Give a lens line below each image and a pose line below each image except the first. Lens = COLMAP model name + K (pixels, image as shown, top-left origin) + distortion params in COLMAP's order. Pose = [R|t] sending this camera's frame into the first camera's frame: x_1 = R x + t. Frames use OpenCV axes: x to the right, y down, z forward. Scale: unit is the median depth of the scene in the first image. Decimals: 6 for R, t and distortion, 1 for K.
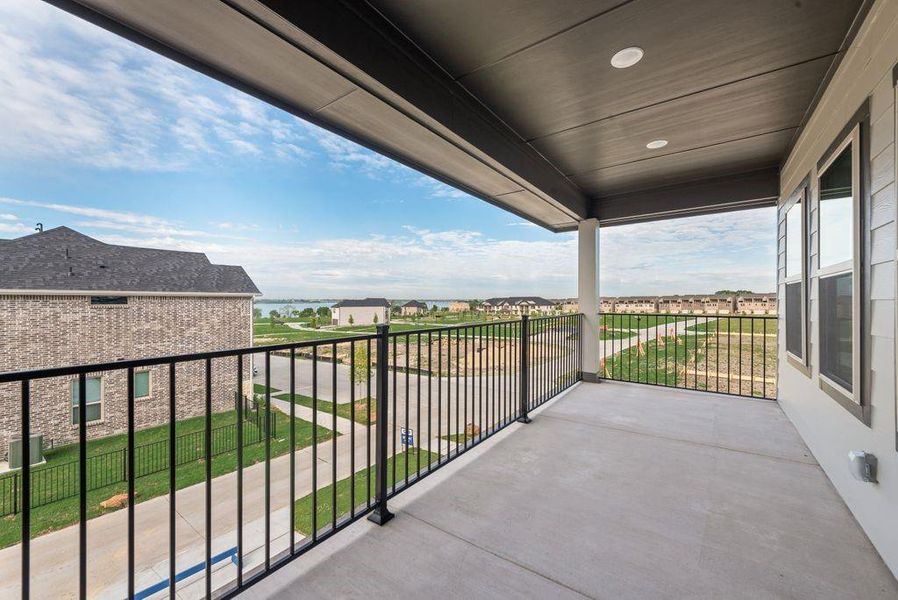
lens RADIAL K [[355.1, 0, 449.9], [0, 355.1, 300.0], [0, 0, 1]] dist [0.008967, -0.001774]
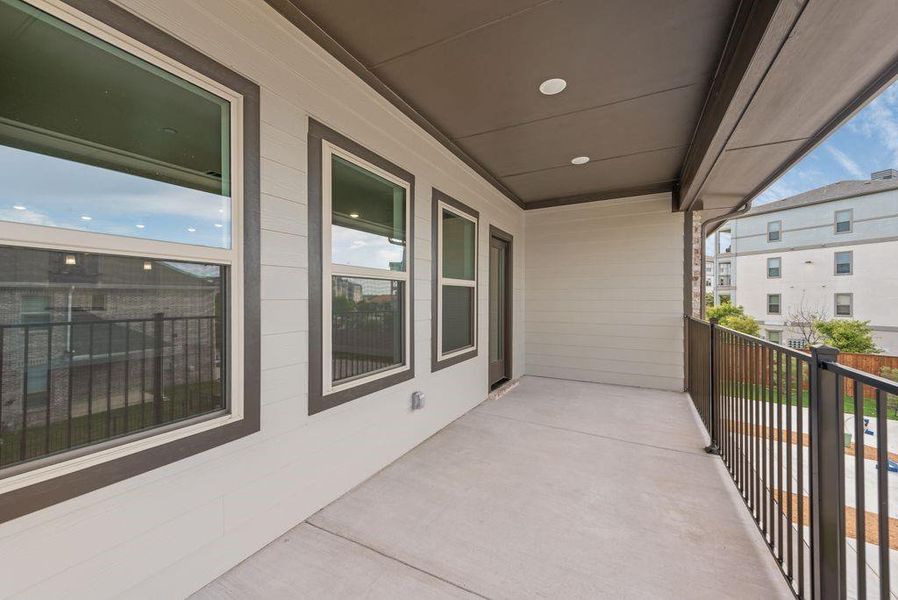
lens RADIAL K [[355.1, 0, 447.9], [0, 355.1, 296.2], [0, 0, 1]] dist [0.008967, -0.001774]
pose [[-0.988995, 0.004805, -0.147868, 0.840372], [0.005265, 0.999982, -0.002717, -0.010469], [0.147853, -0.003466, -0.989003, 1.774003]]
